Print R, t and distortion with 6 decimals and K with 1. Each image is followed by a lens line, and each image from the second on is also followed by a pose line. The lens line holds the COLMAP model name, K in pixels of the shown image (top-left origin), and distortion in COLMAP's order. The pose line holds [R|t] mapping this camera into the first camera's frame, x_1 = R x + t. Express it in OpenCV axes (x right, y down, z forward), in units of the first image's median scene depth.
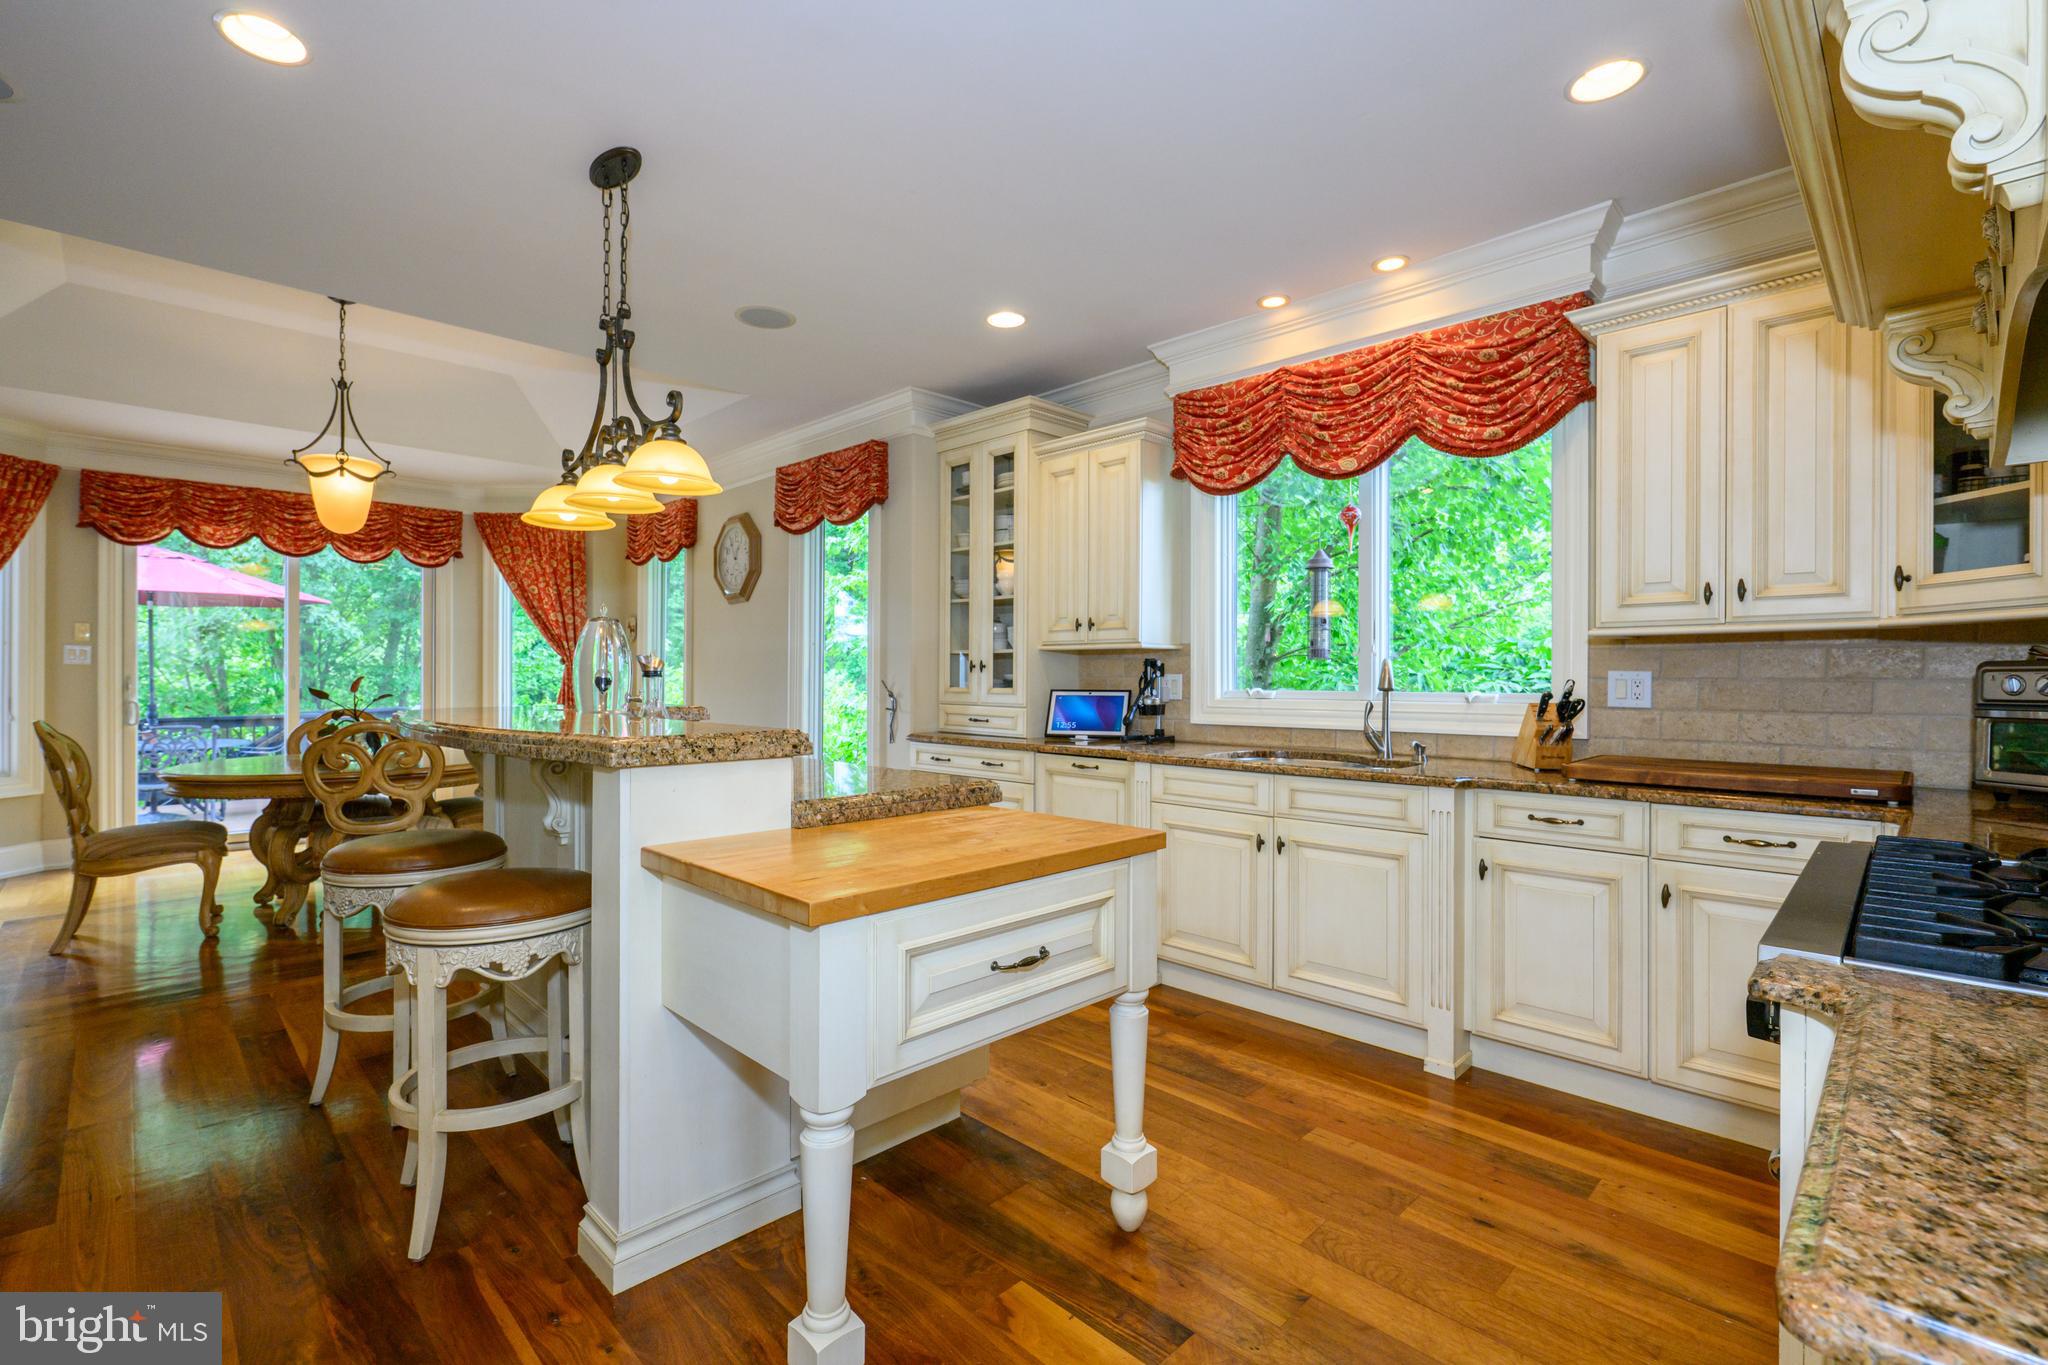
lens RADIAL K [[914.2, 0, 1025.4], [0, 914.2, 686.7], [0, 0, 1]] dist [-0.002482, 0.001994]
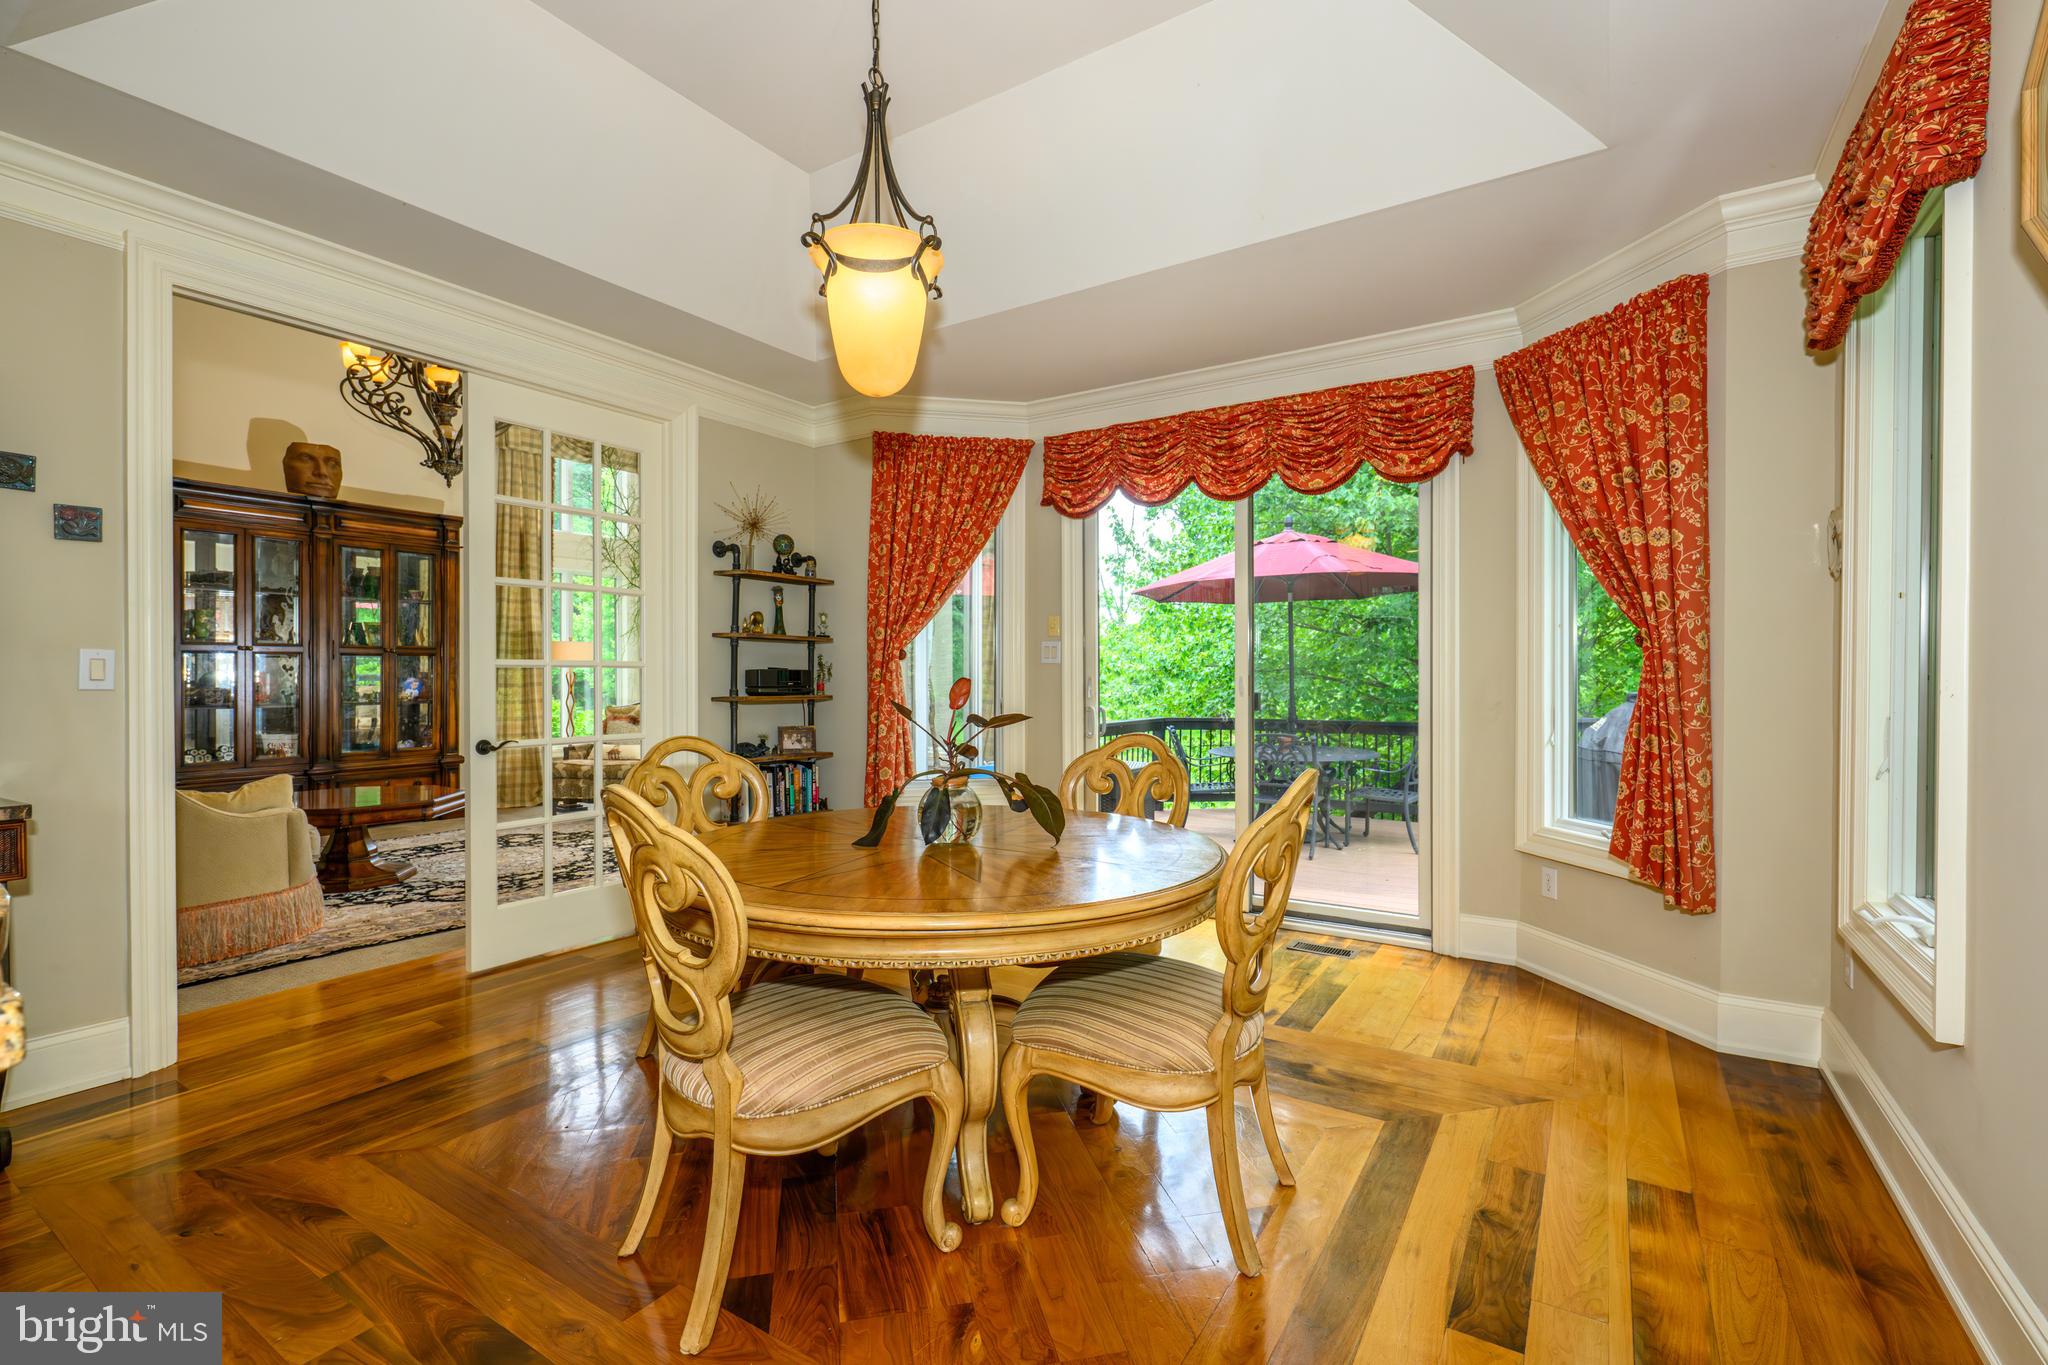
lens RADIAL K [[914.2, 0, 1018.0], [0, 914.2, 682.6], [0, 0, 1]] dist [-0.002482, 0.001994]
pose [[0.209201, 0.001667, -0.977871, -0.181537], [-0.009667, 0.999953, -0.000363, -0.005598], [0.977825, 0.009529, 0.209208, 0.752350]]
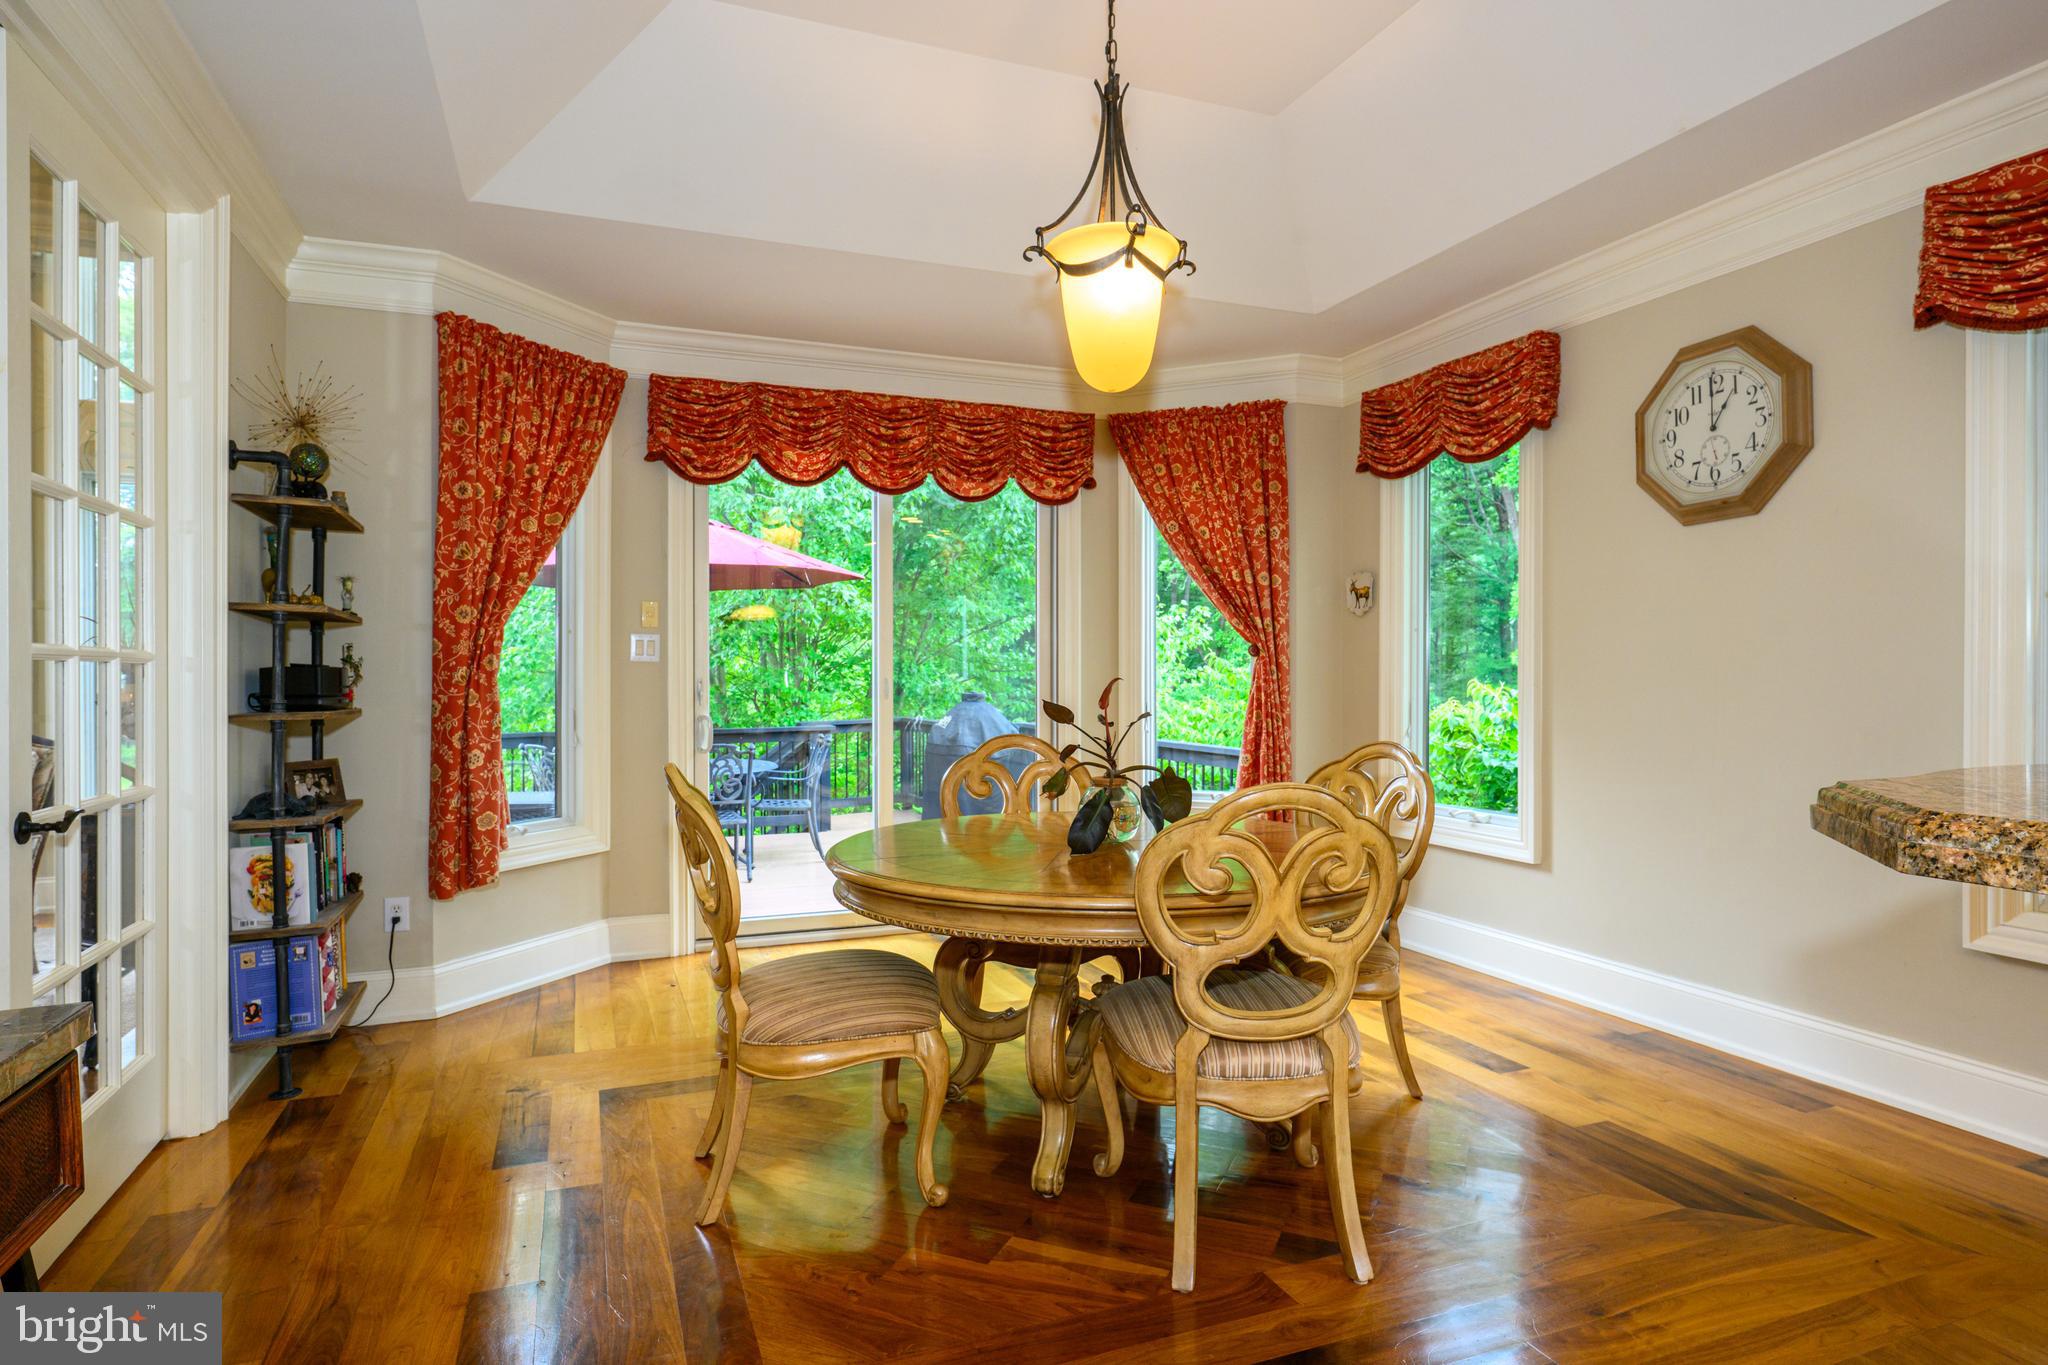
lens RADIAL K [[1143.1, 0, 1024.7], [0, 1143.1, 677.0], [0, 0, 1]] dist [0.024371, 0.000167]
pose [[0.917021, -0.004632, -0.398812, -0.414563], [0.000752, 0.999951, -0.009886, -0.004335], [0.398838, 0.008766, 0.916979, 0.312812]]
